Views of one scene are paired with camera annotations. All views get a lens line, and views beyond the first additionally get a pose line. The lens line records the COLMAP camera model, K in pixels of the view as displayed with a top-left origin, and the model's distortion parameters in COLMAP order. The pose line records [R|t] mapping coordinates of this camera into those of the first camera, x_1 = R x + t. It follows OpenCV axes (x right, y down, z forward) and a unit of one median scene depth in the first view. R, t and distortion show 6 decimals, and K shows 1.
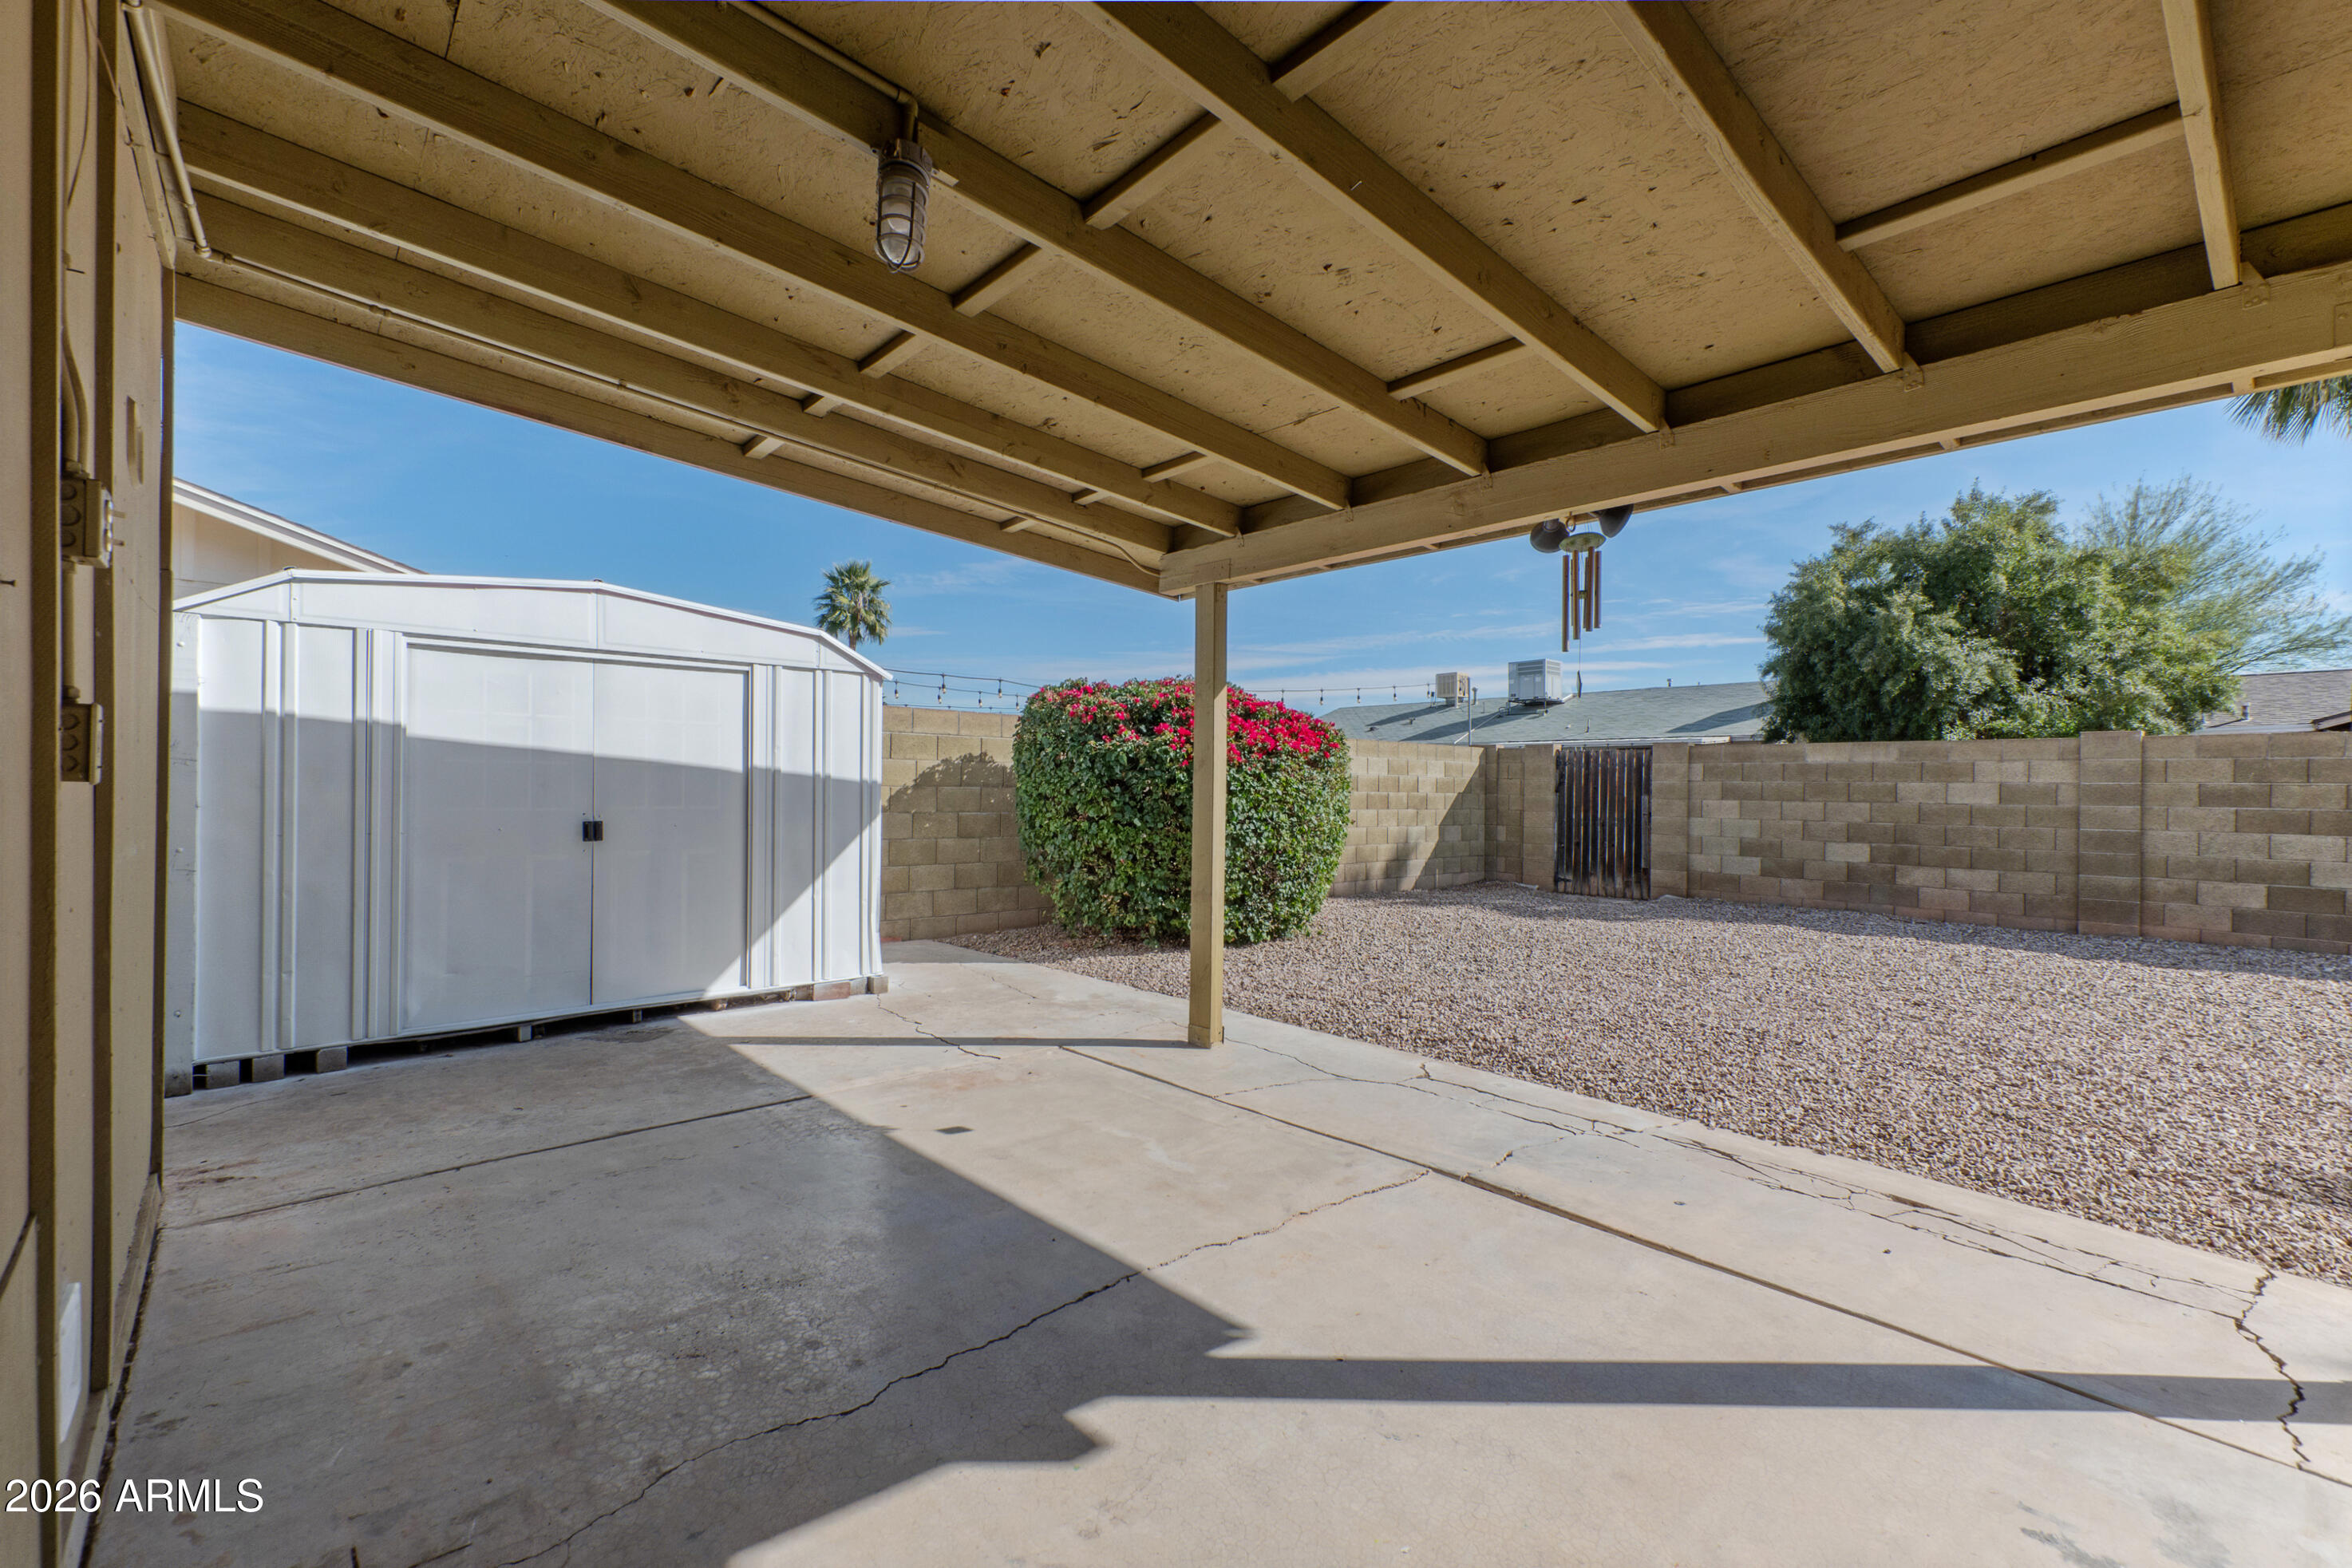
lens RADIAL K [[1052.9, 0, 1189.6], [0, 1052.9, 780.1], [0, 0, 1]] dist [0.002518, -0.000820]
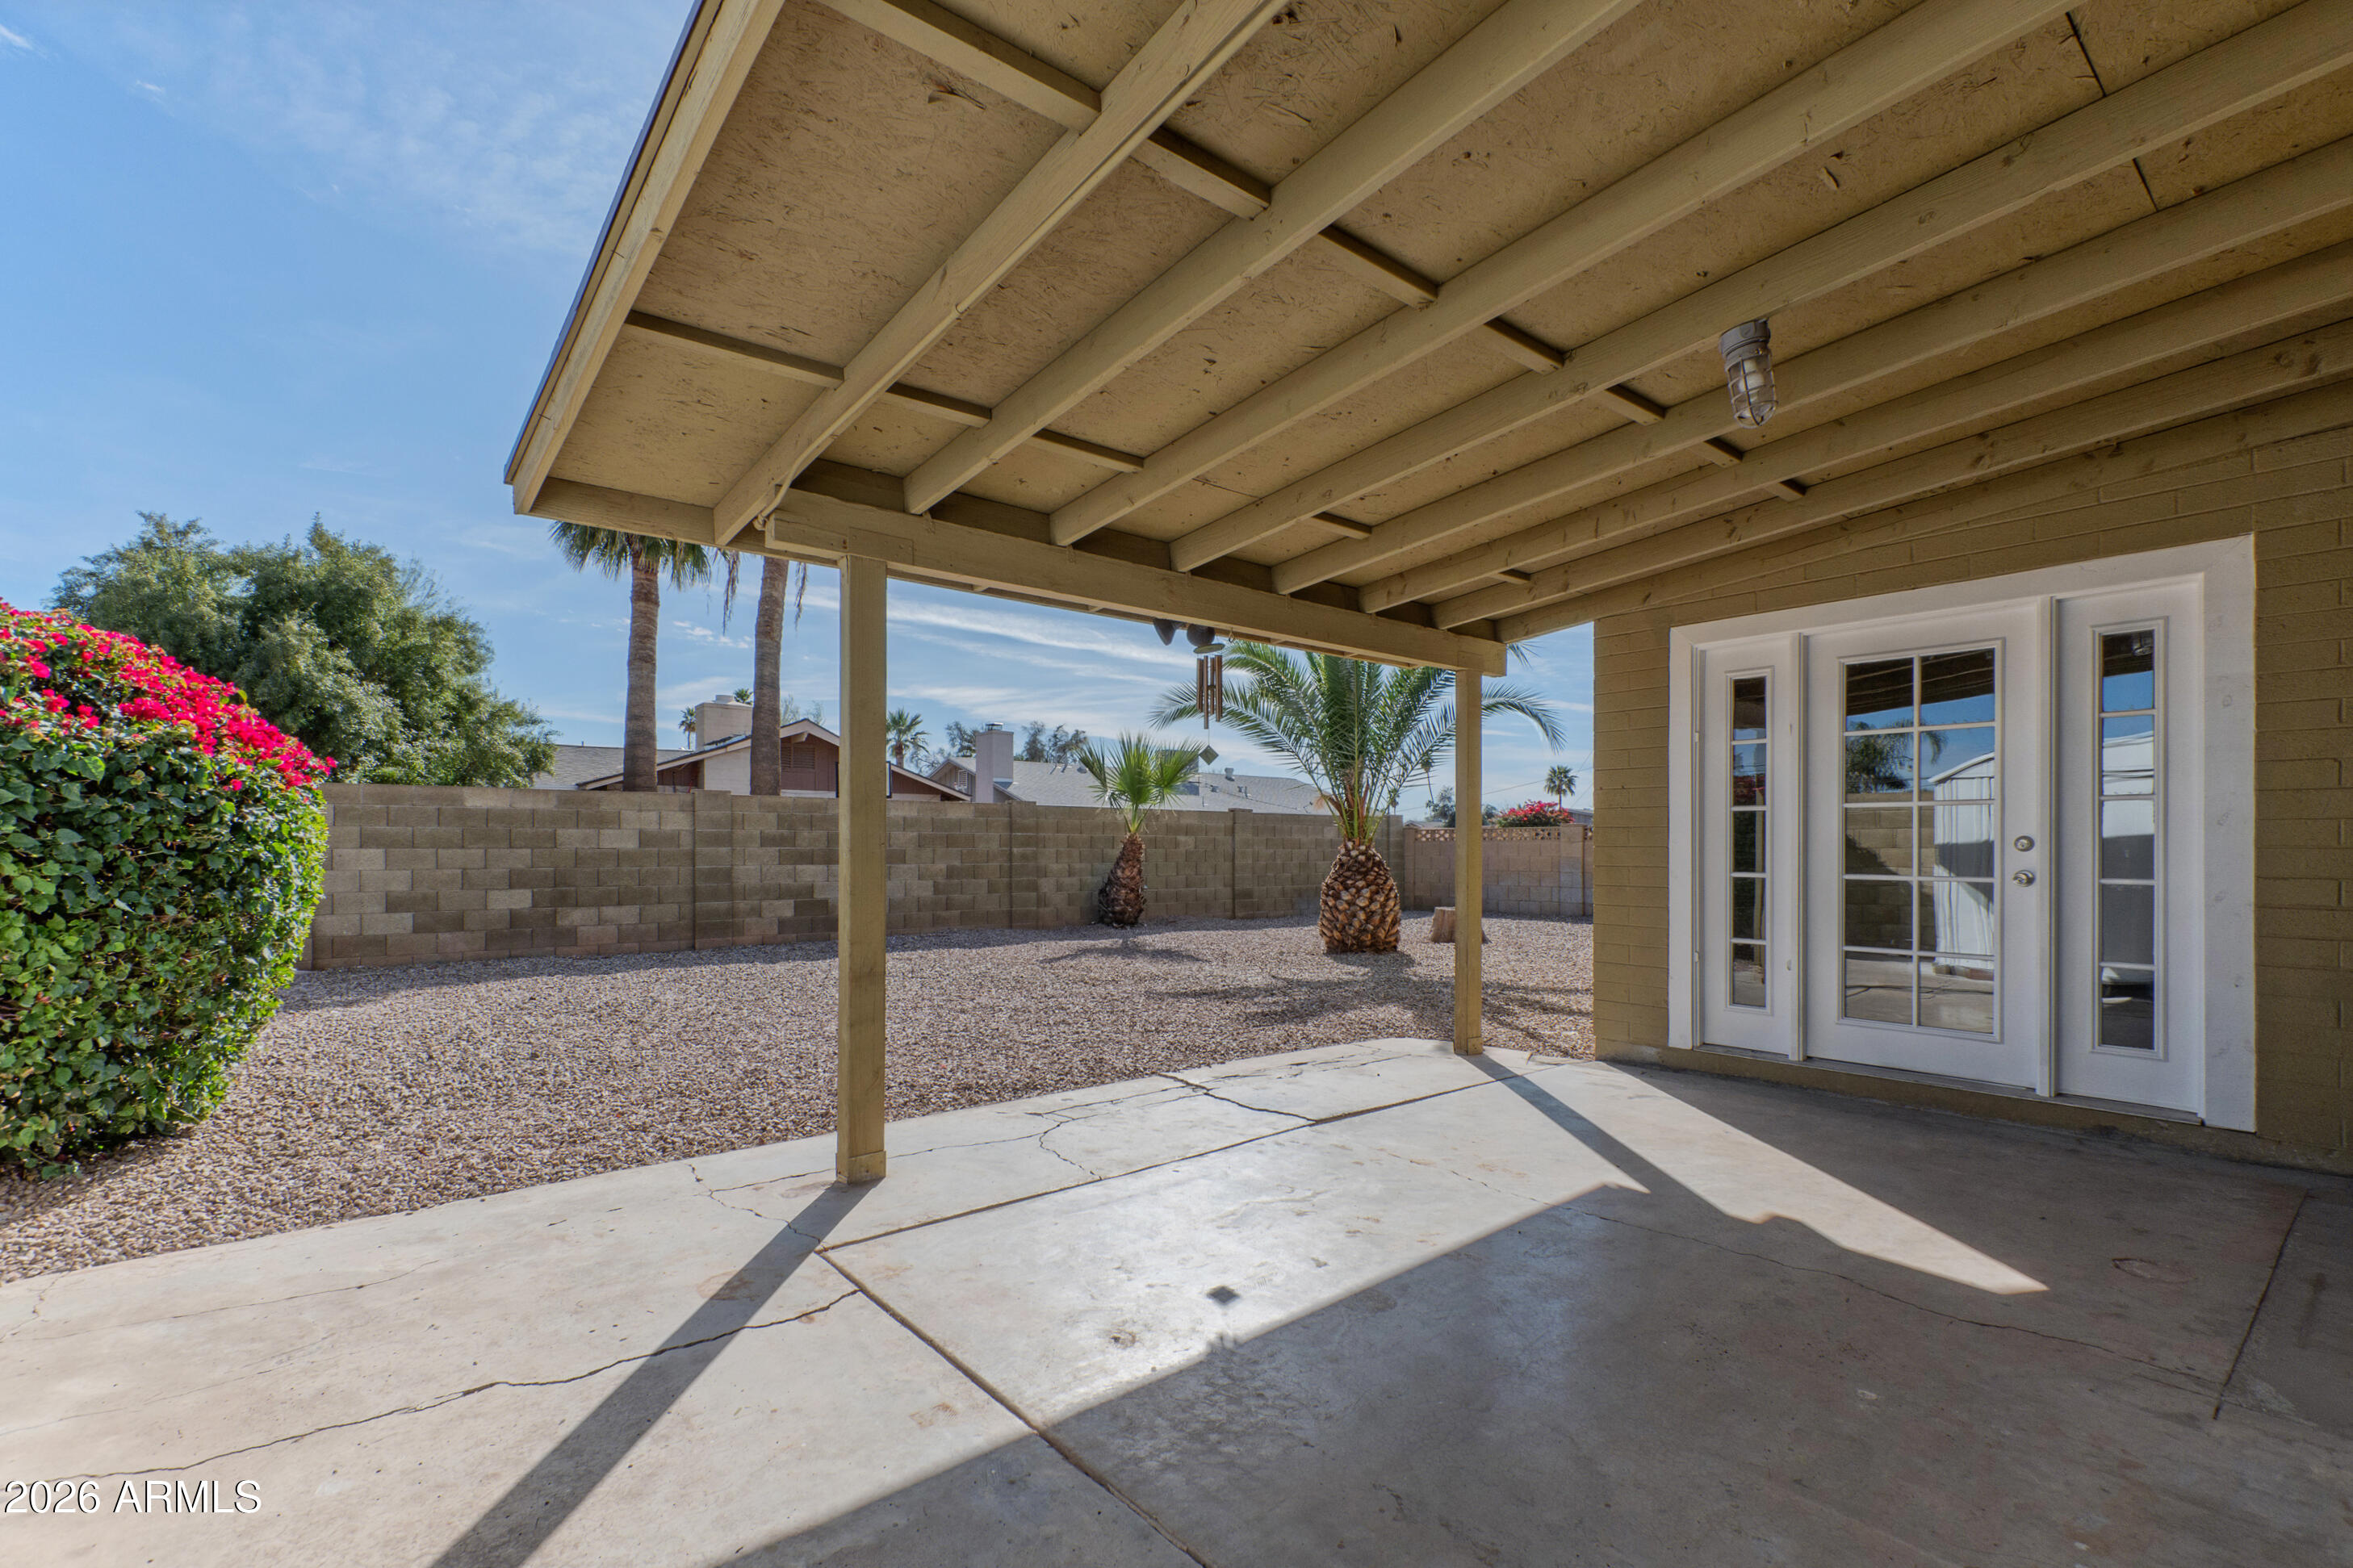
lens RADIAL K [[1028.6, 0, 1178.7], [0, 1028.6, 844.6], [0, 0, 1]] dist [0.002712, -0.000303]
pose [[0.036041, -0.011191, 0.999288, -0.334721], [-0.006135, 0.999916, 0.011419, 0.002564], [-0.999331, -0.006542, 0.035970, 0.357447]]
